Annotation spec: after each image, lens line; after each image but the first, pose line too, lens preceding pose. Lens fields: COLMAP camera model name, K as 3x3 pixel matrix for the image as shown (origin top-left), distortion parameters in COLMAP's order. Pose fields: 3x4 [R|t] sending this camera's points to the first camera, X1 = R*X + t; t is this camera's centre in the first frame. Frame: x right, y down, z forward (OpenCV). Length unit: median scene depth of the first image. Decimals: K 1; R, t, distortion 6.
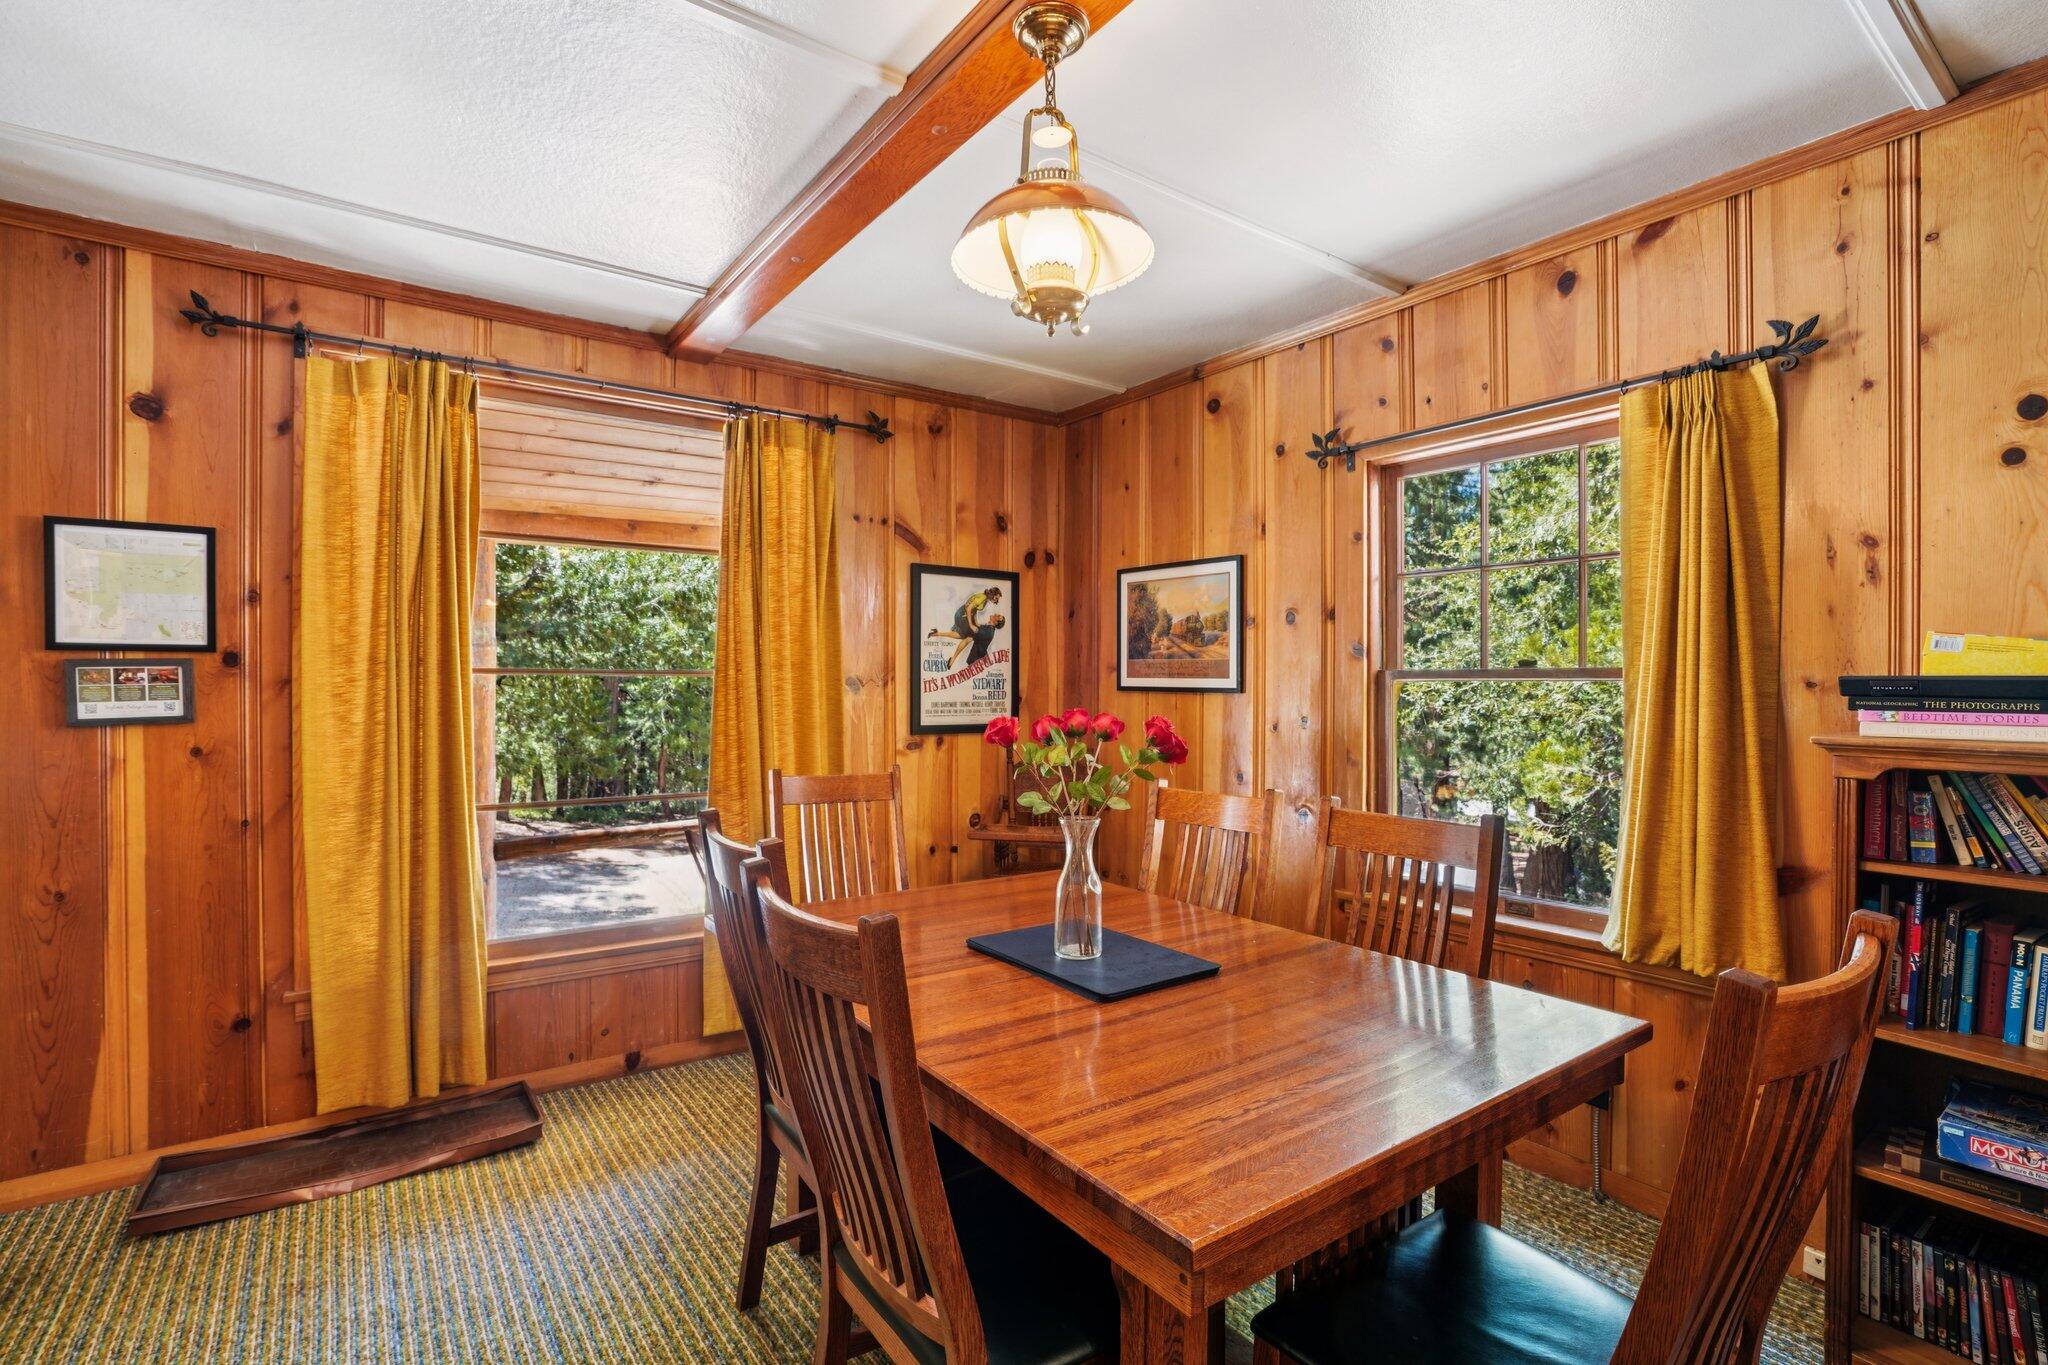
lens RADIAL K [[947.3, 0, 1038.2], [0, 947.3, 684.2], [0, 0, 1]] dist [-0.022696, 0.007744]
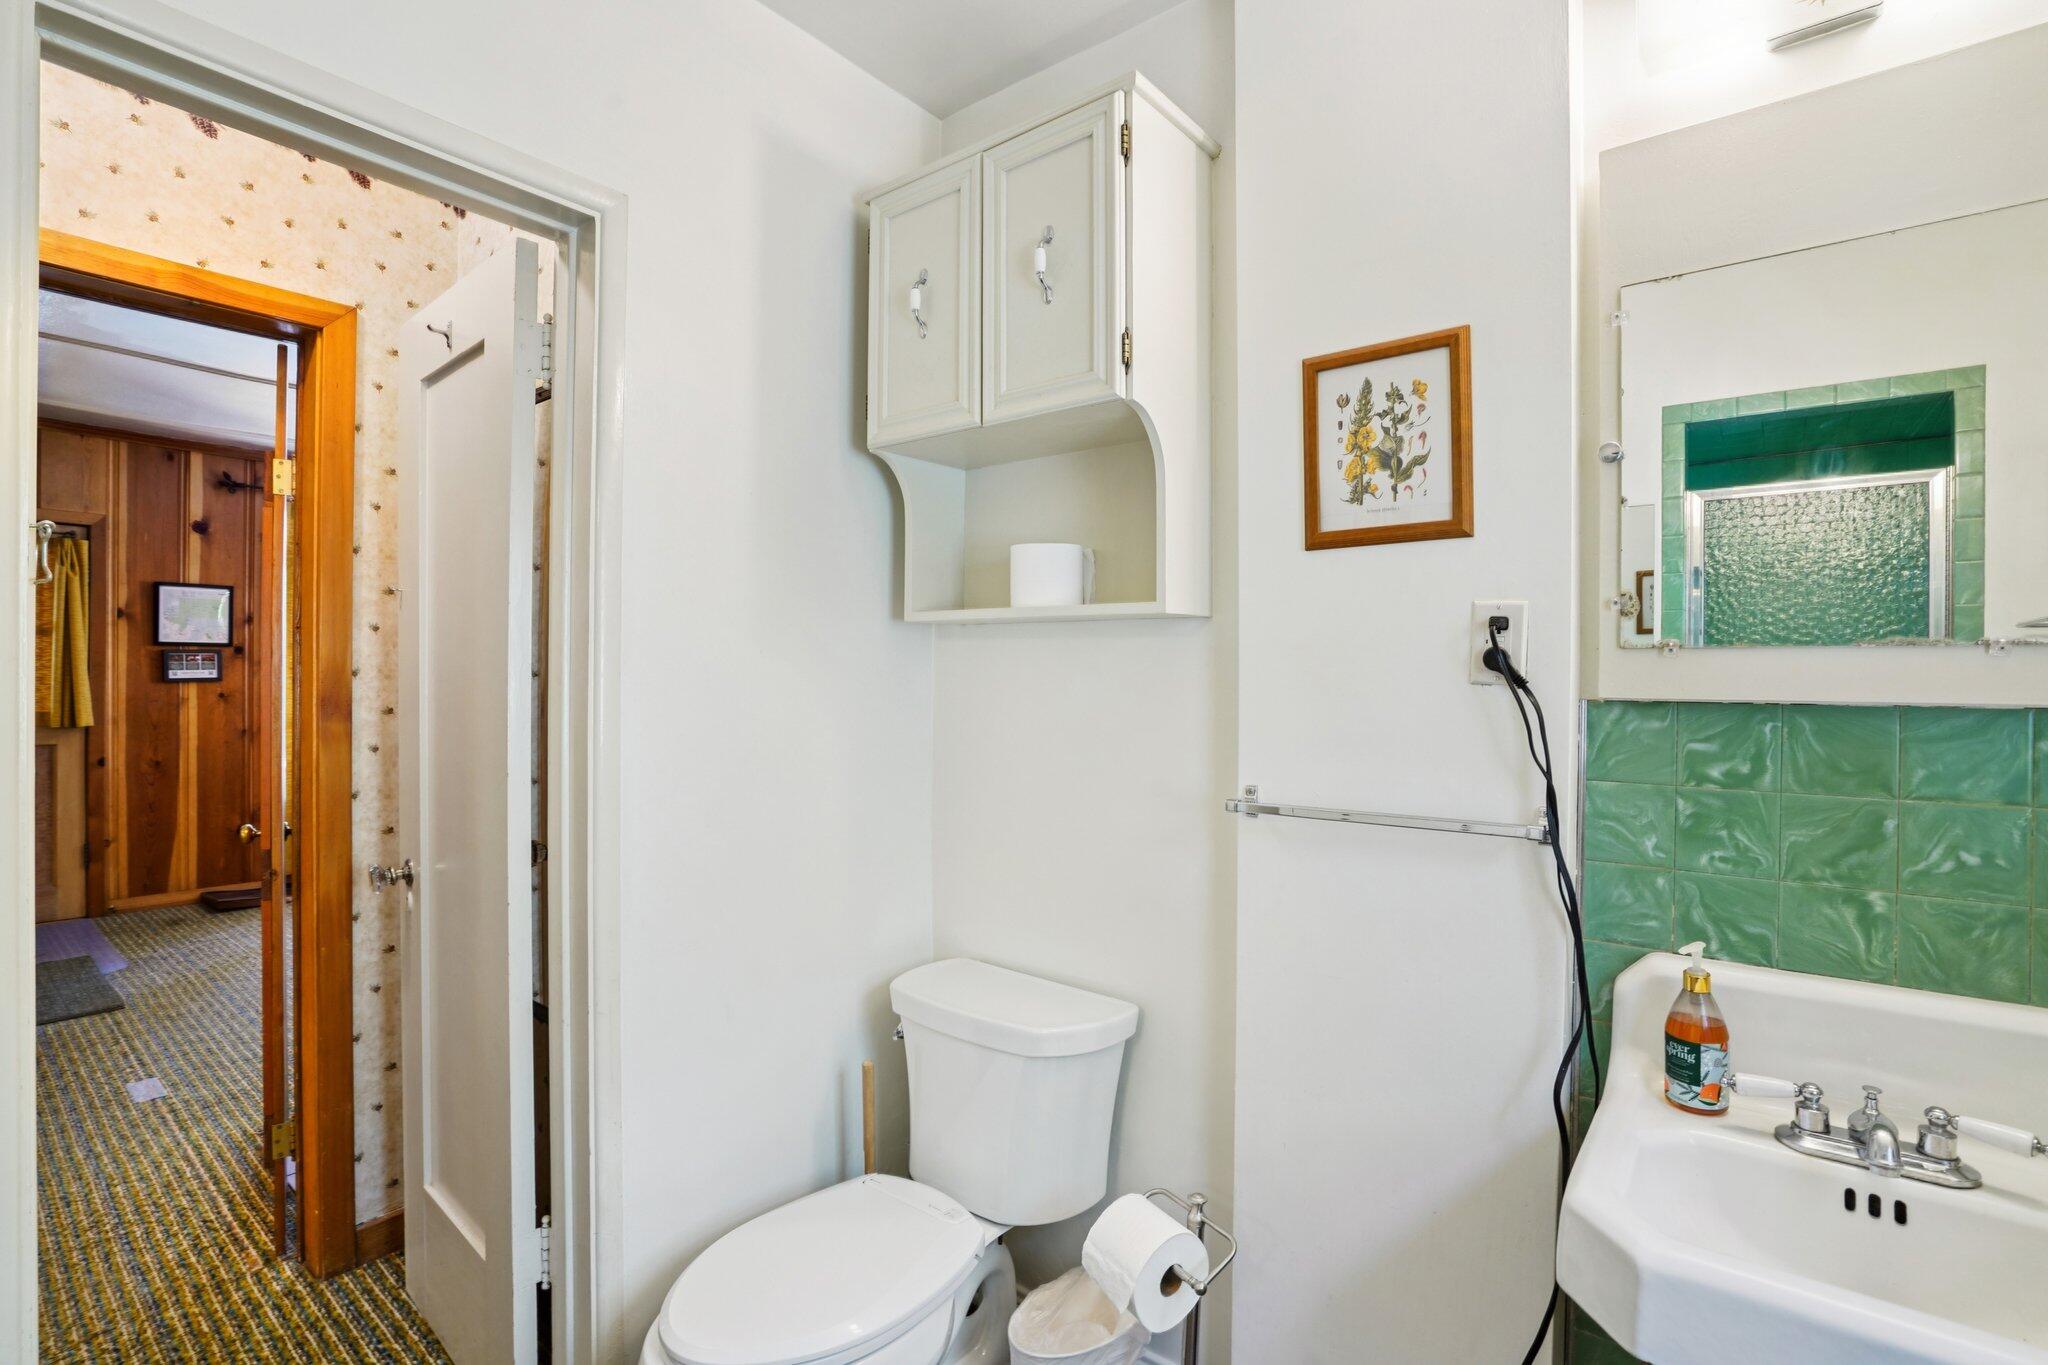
lens RADIAL K [[947.3, 0, 1015.9], [0, 947.3, 672.8], [0, 0, 1]] dist [-0.022696, 0.007744]
pose [[0.968488, 0.006809, 0.248969, 0.279370], [-0.005644, 0.999970, -0.005392, 0.024770], [-0.248998, 0.003817, 0.968497, -1.450044]]
